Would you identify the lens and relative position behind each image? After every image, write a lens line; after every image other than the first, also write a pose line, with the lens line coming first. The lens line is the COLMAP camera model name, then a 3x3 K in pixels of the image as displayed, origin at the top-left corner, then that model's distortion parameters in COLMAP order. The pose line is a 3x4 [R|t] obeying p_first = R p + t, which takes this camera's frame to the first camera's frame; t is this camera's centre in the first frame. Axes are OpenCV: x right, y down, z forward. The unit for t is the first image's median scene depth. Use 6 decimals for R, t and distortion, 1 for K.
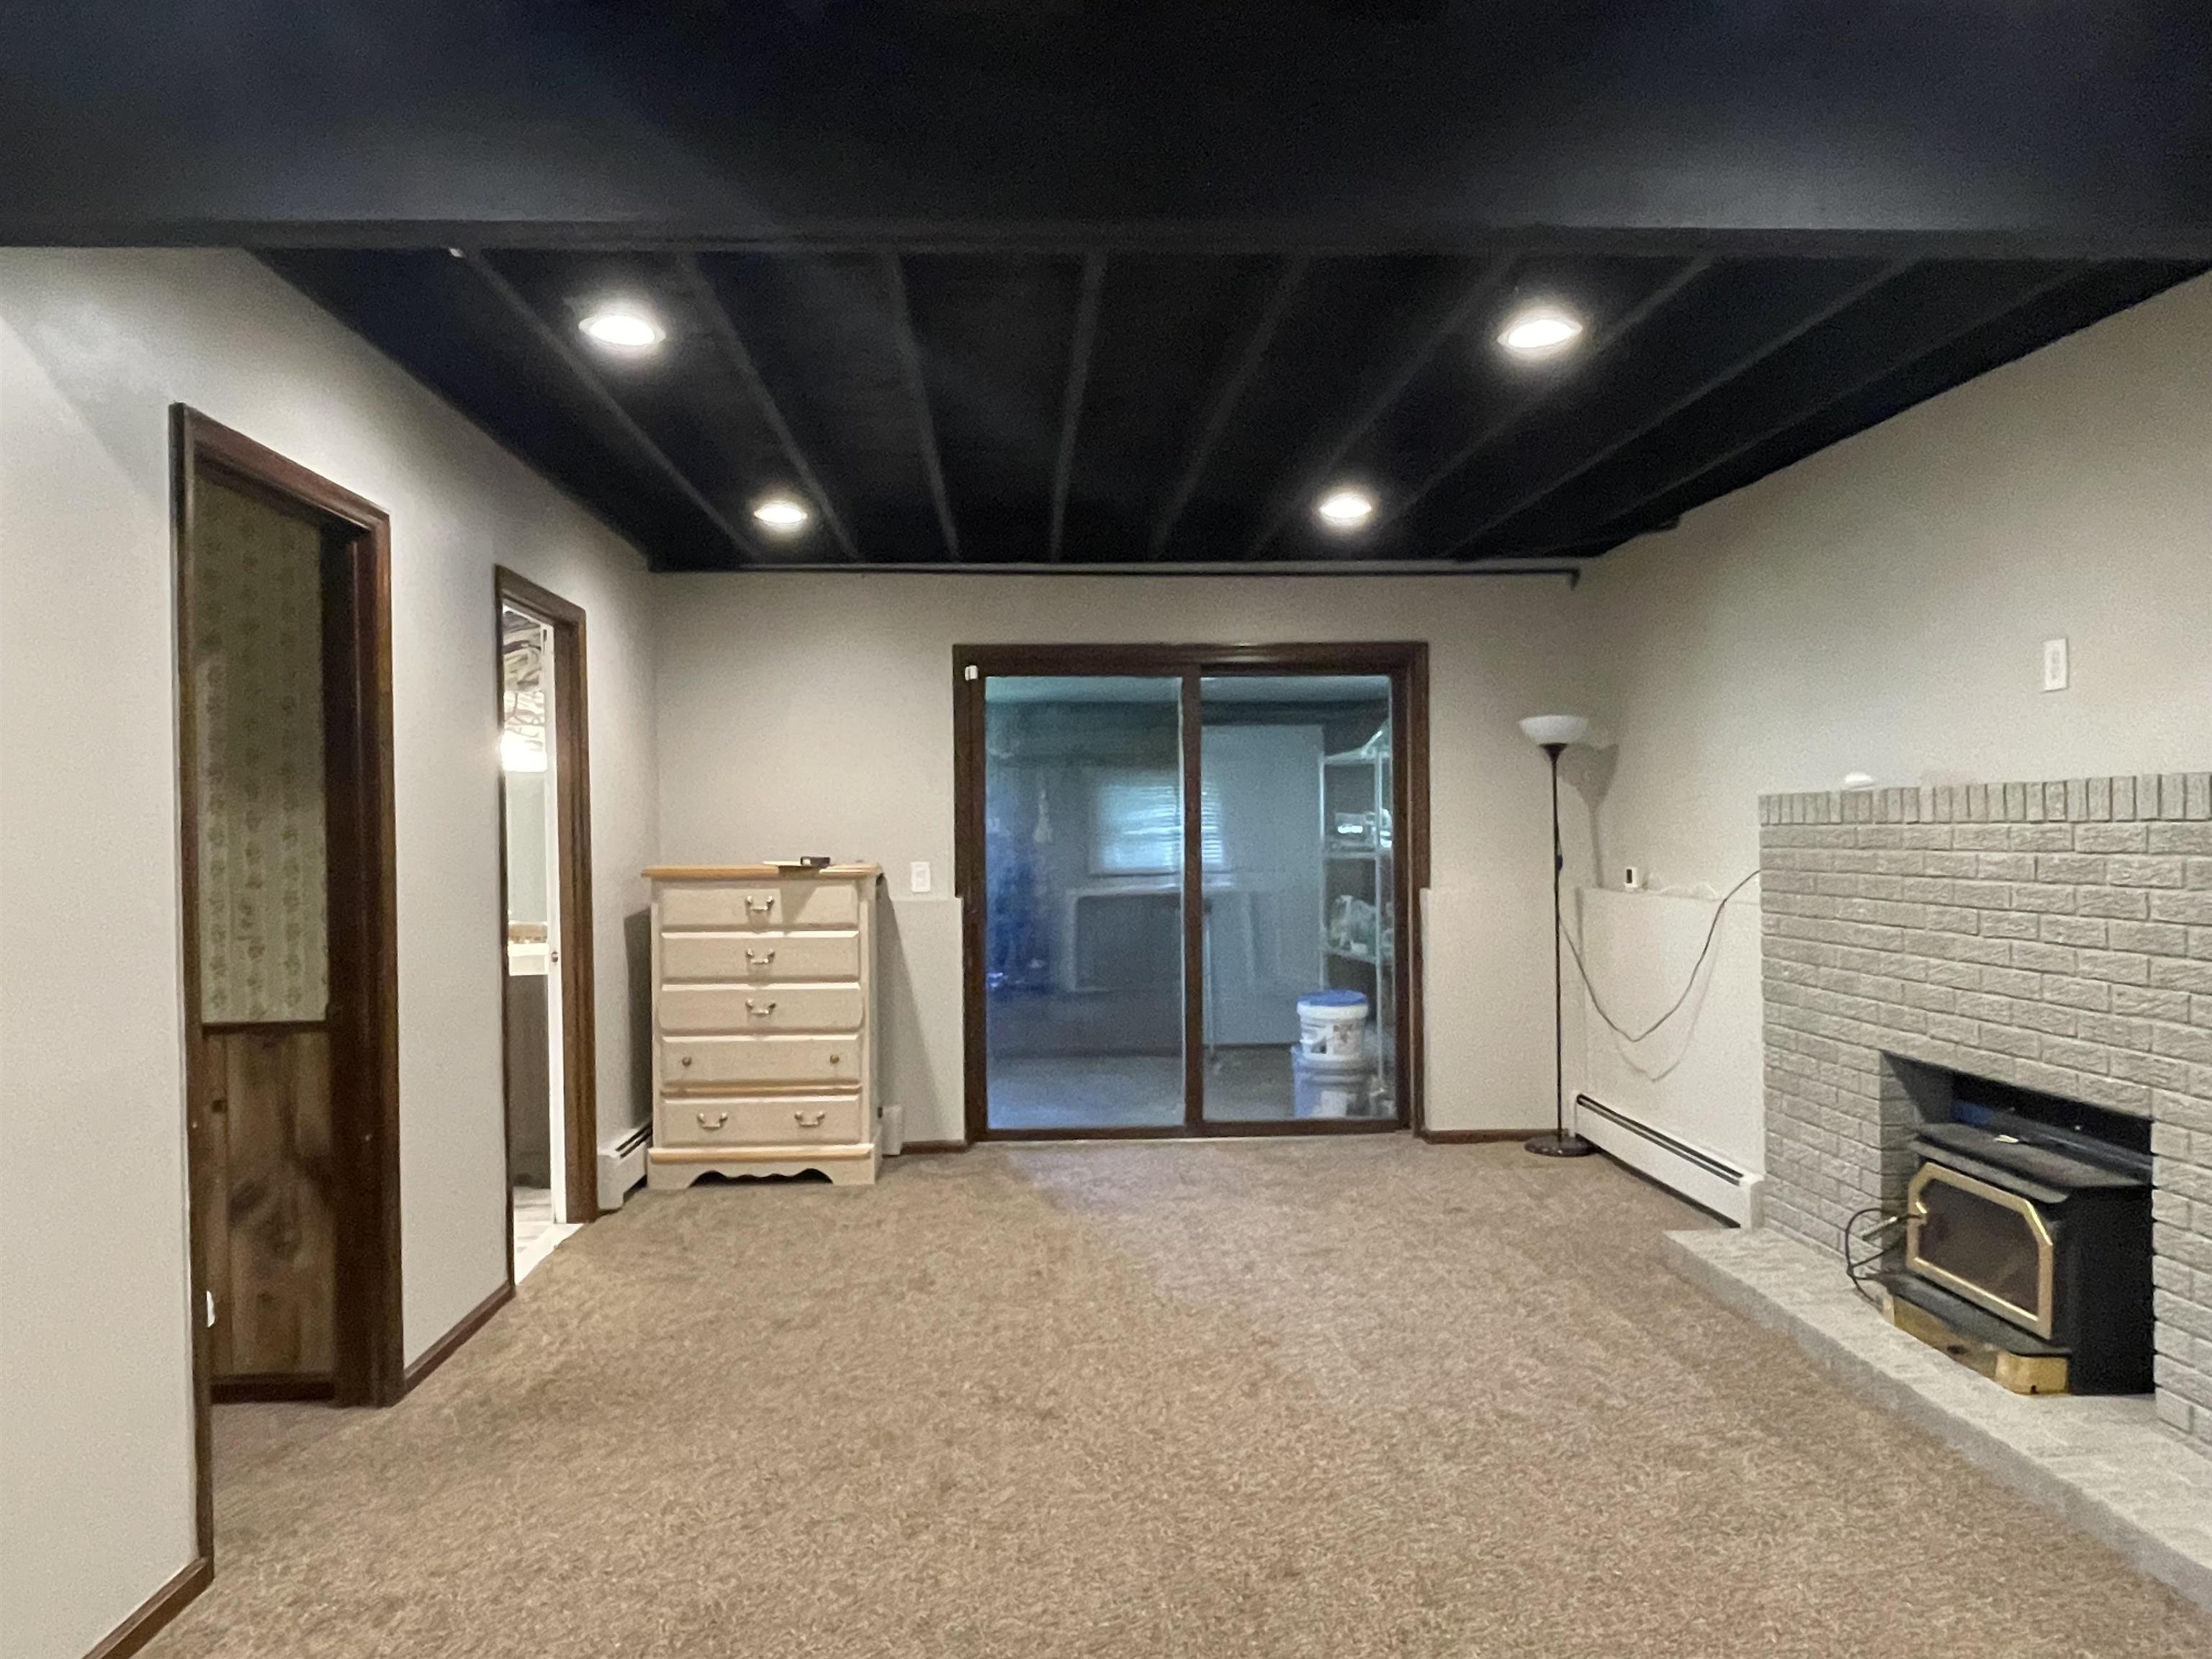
lens RADIAL K [[1522.8, 0, 1103.5], [0, 1522.8, 831.8], [0, 0, 1]] dist [0.007830, 0.002229]
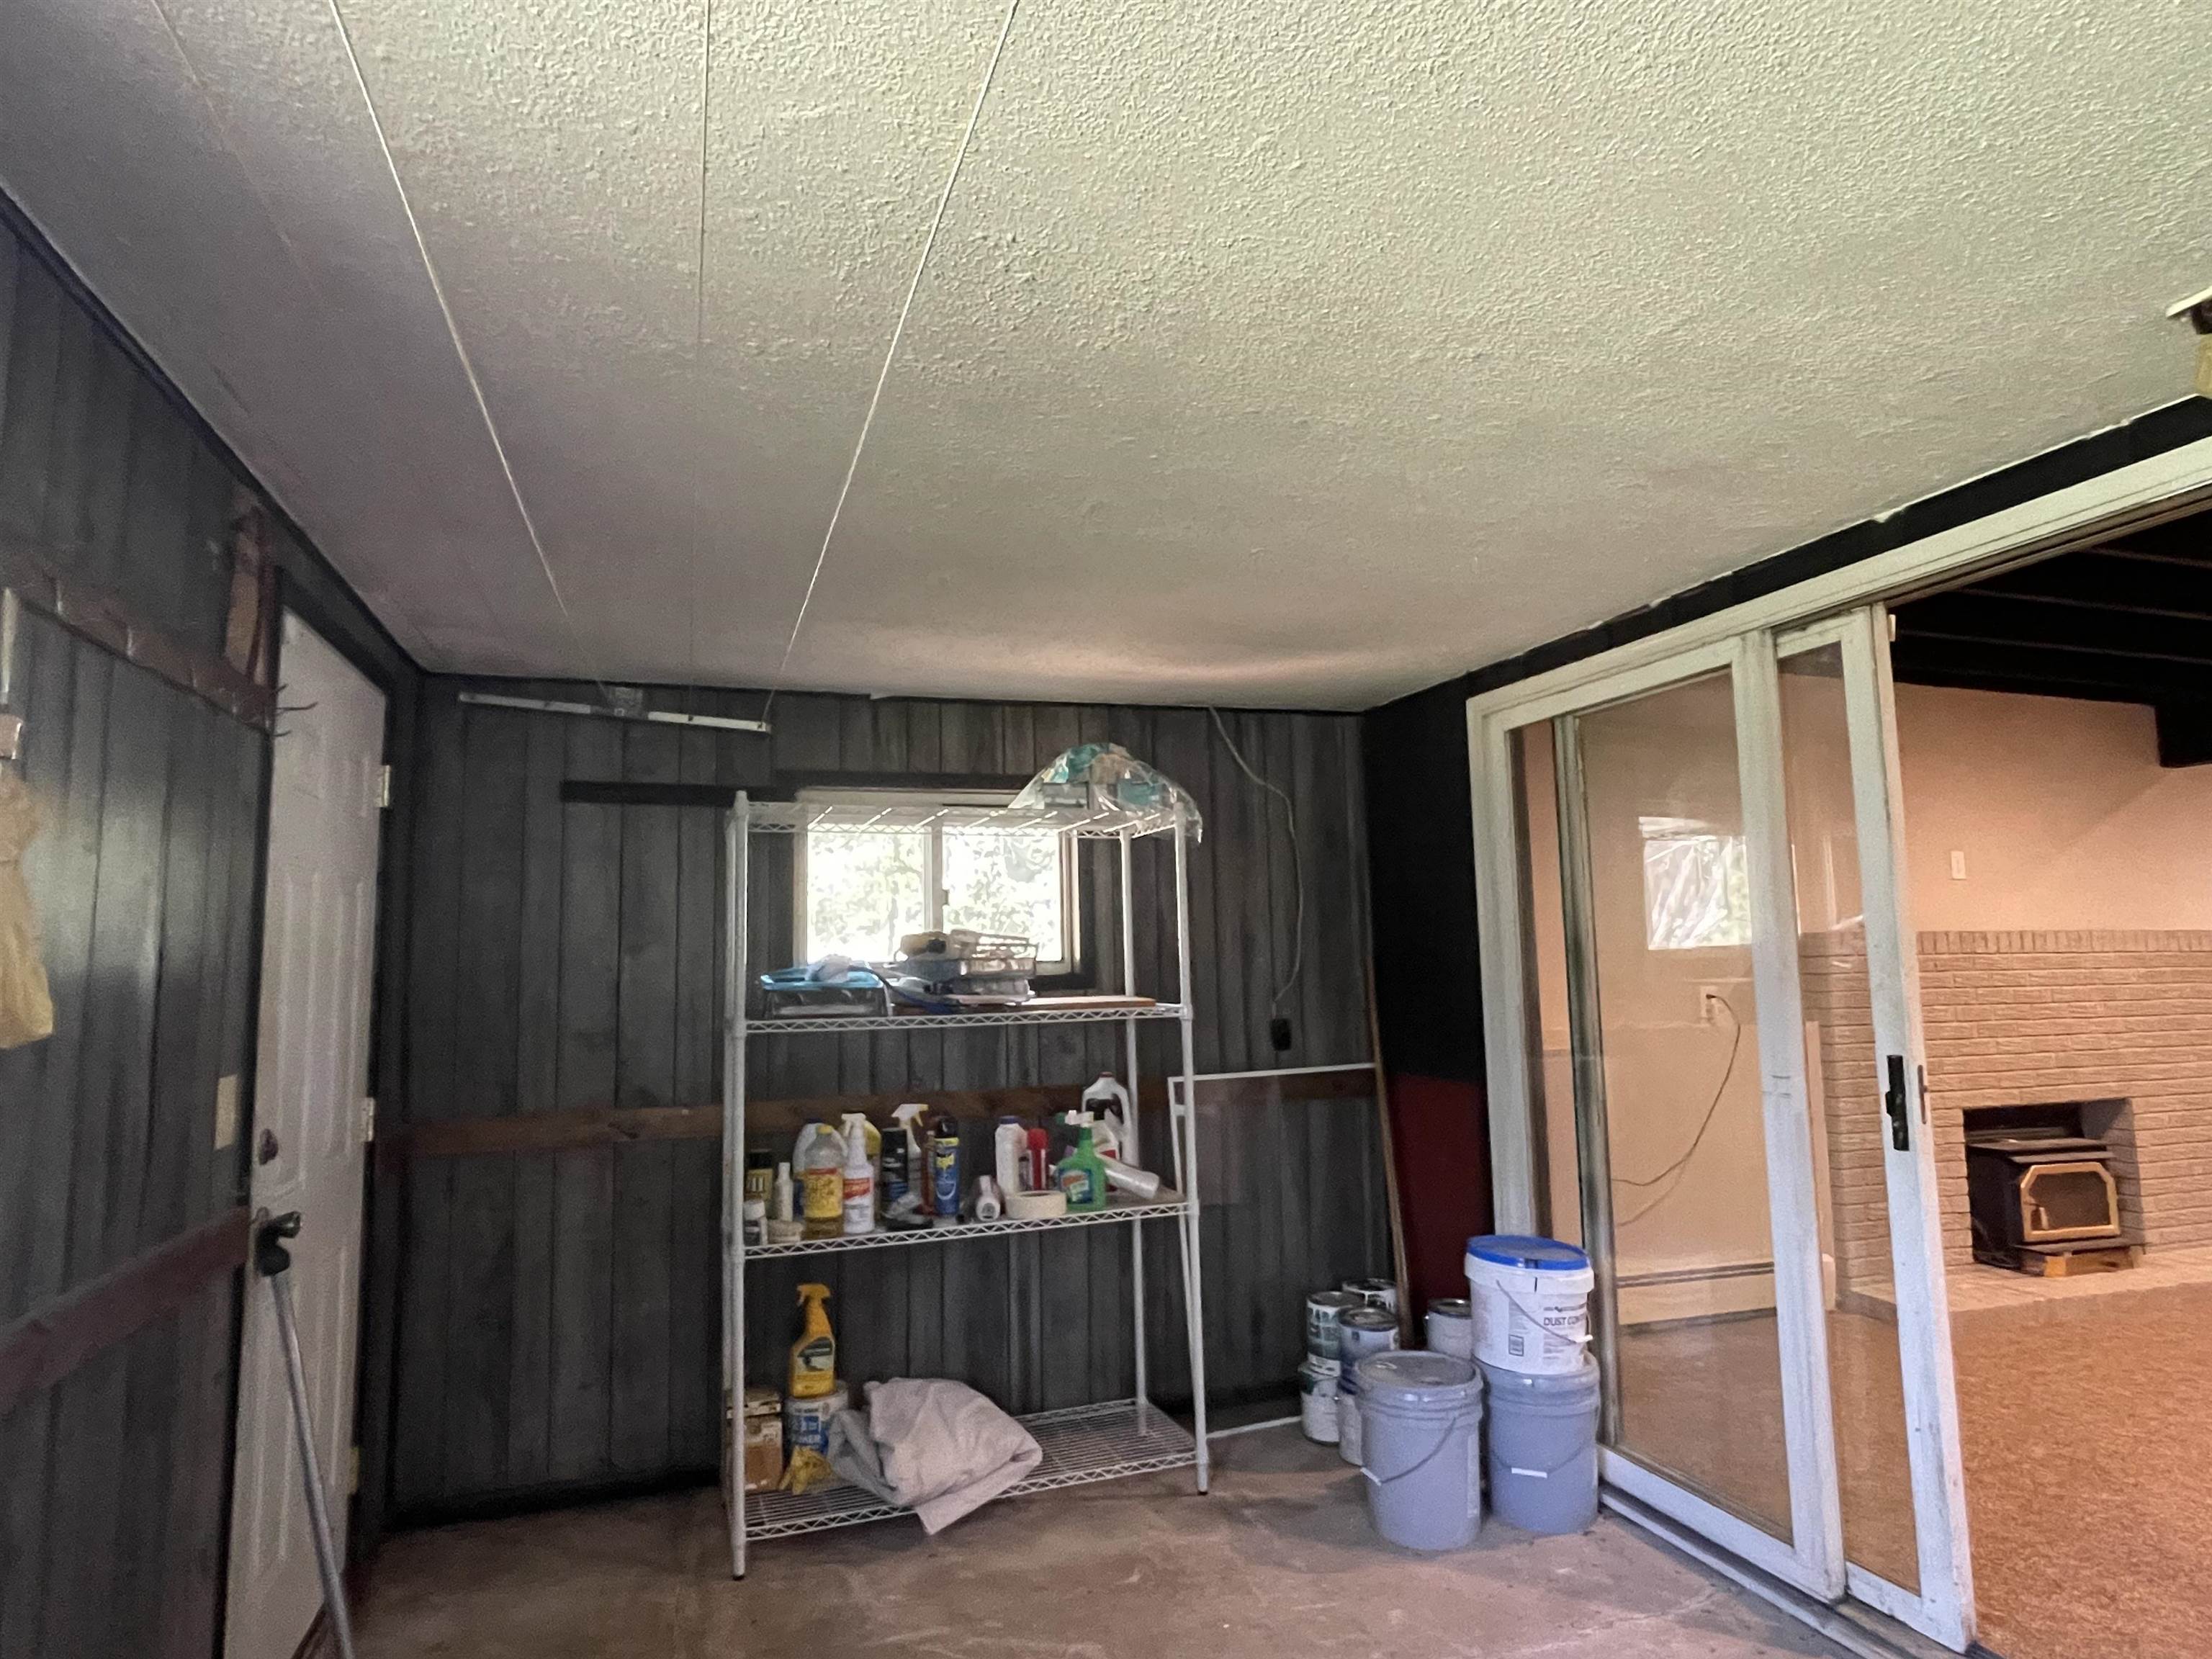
lens RADIAL K [[1214.1, 0, 1090.1], [0, 1214.1, 840.2], [0, 0, 1]] dist [-0.006283, 0.000094]
pose [[-0.245417, 0.114114, 0.962678, -0.464387], [0.014923, 0.993375, -0.113949, 0.007217], [-0.969303, -0.013599, -0.245493, 2.236277]]
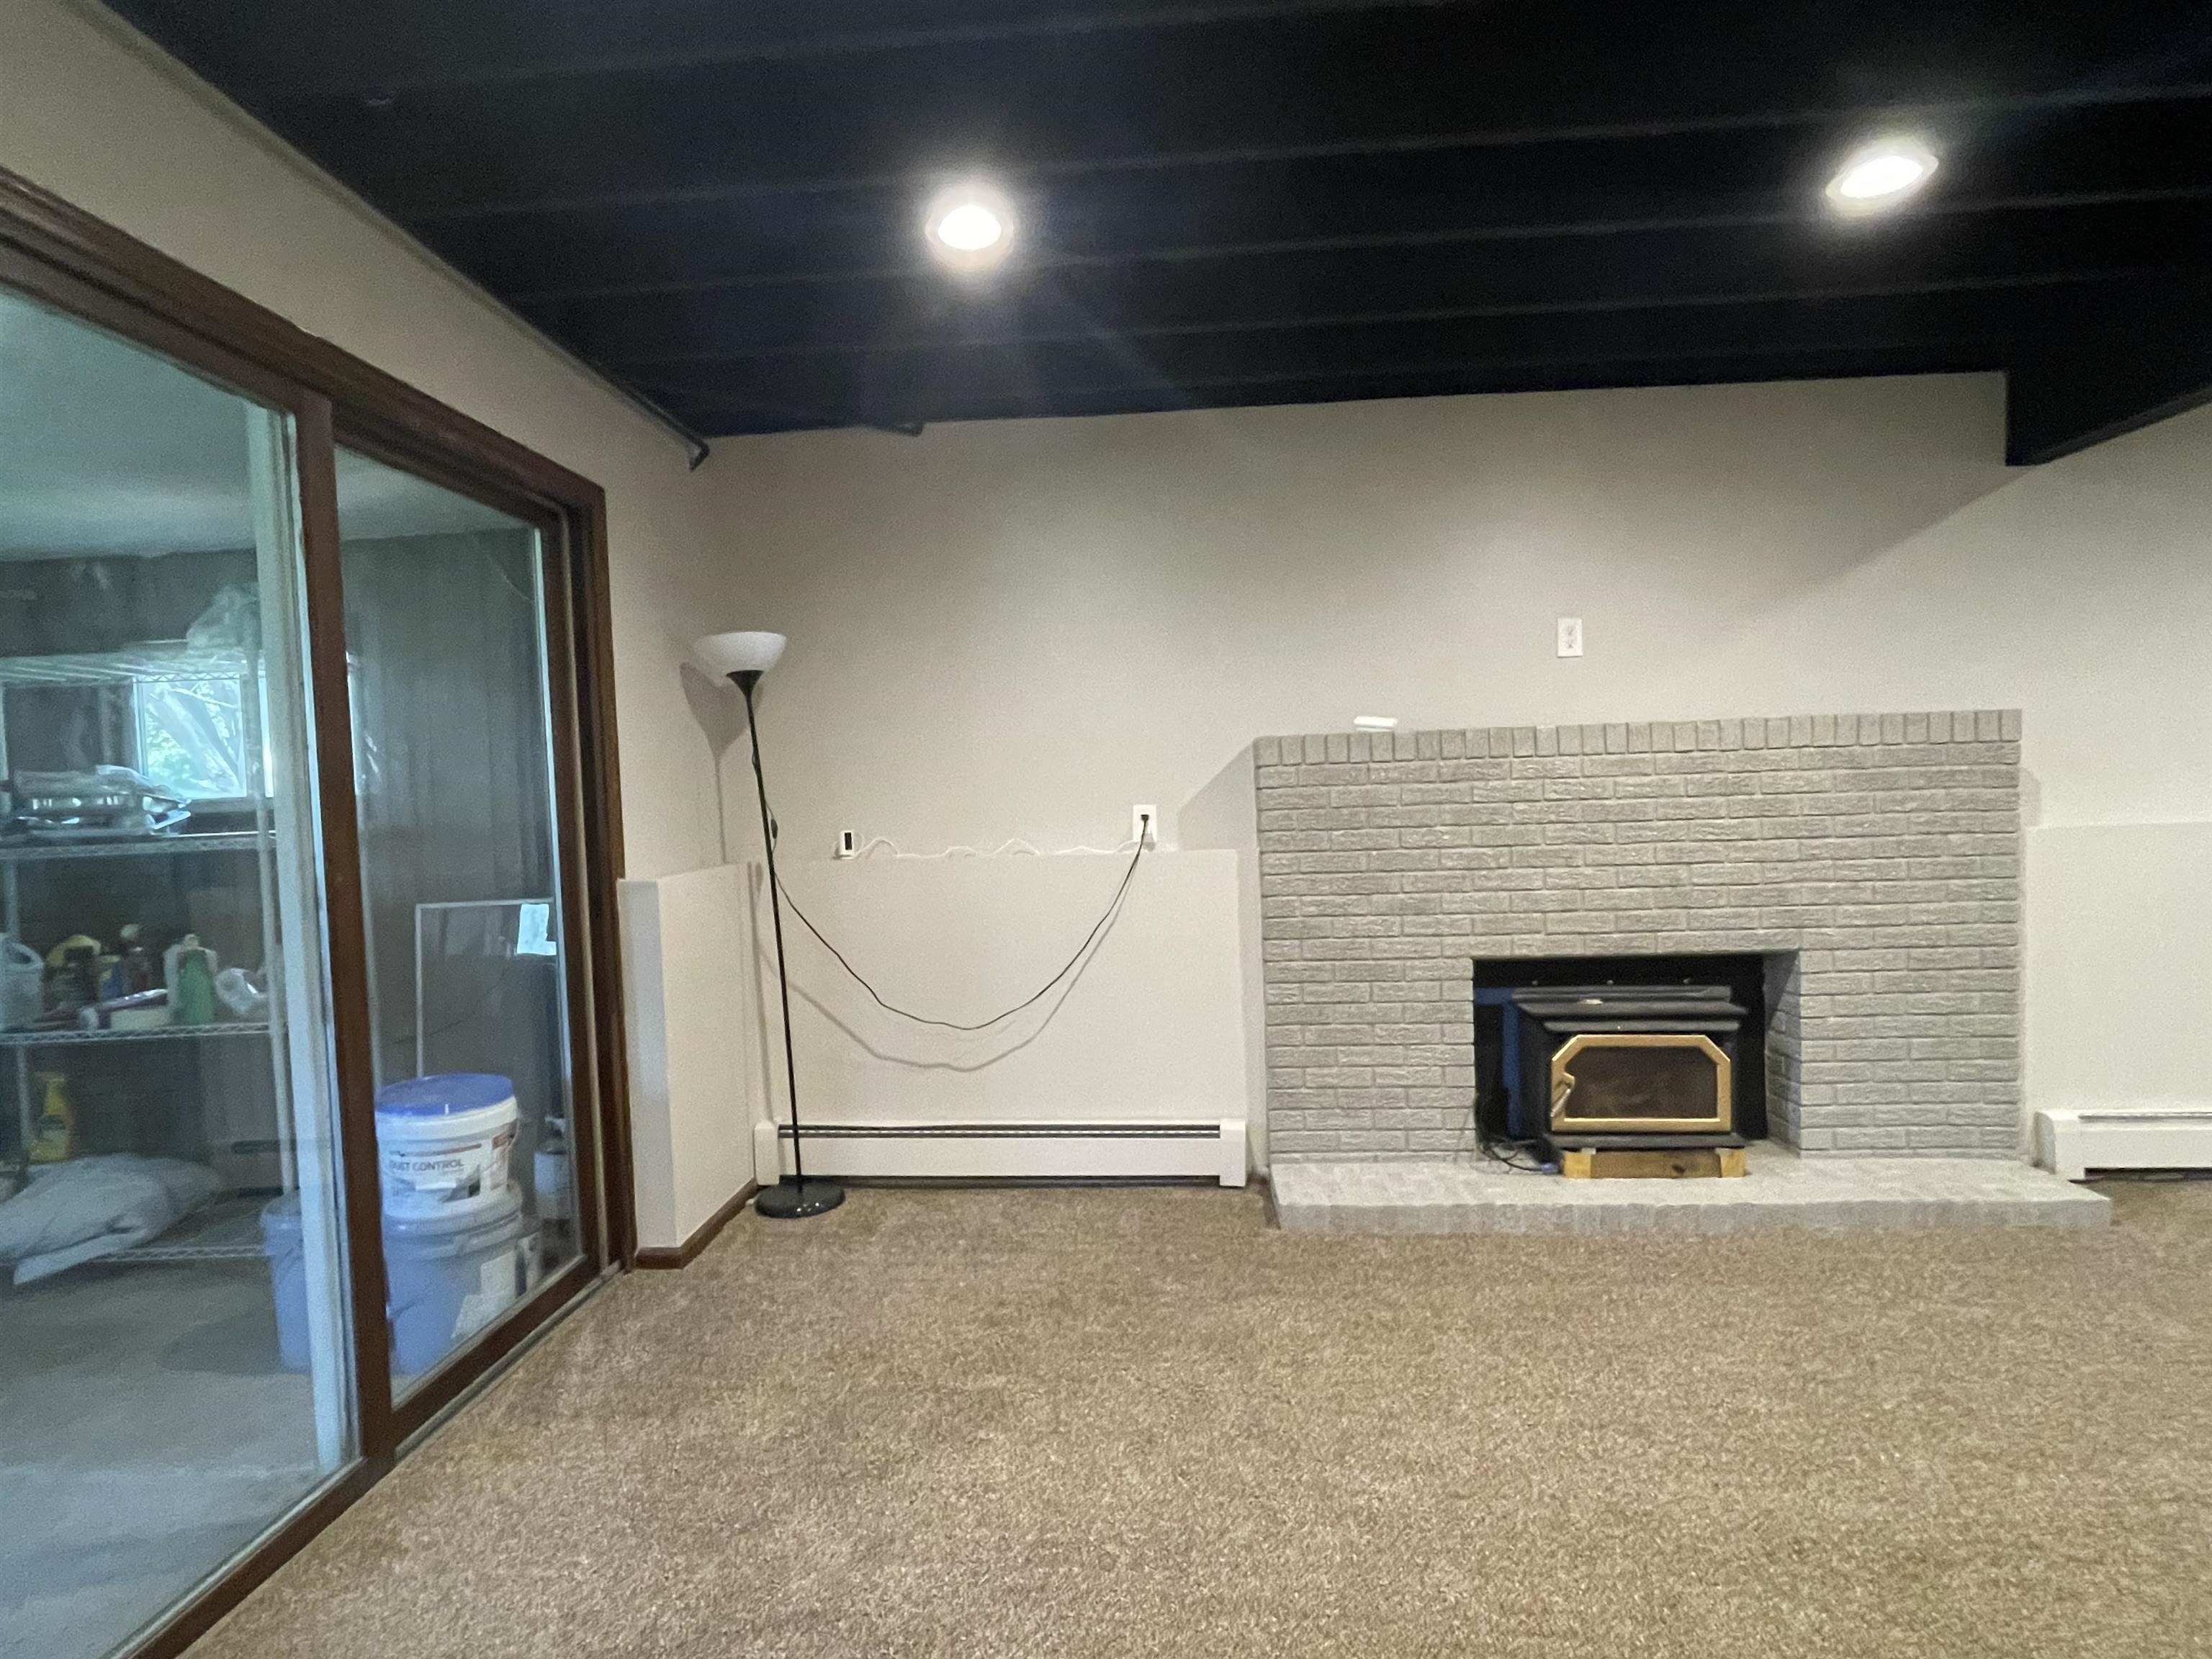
lens RADIAL K [[1148.8, 0, 1109.9], [0, 1148.8, 820.3], [0, 0, 1]] dist [-0.002087, 0.000150]
pose [[0.126923, -0.022549, 0.991656, -0.399528], [0.032284, 0.999306, 0.018591, 0.016783], [-0.991387, 0.029655, 0.127563, 1.228327]]
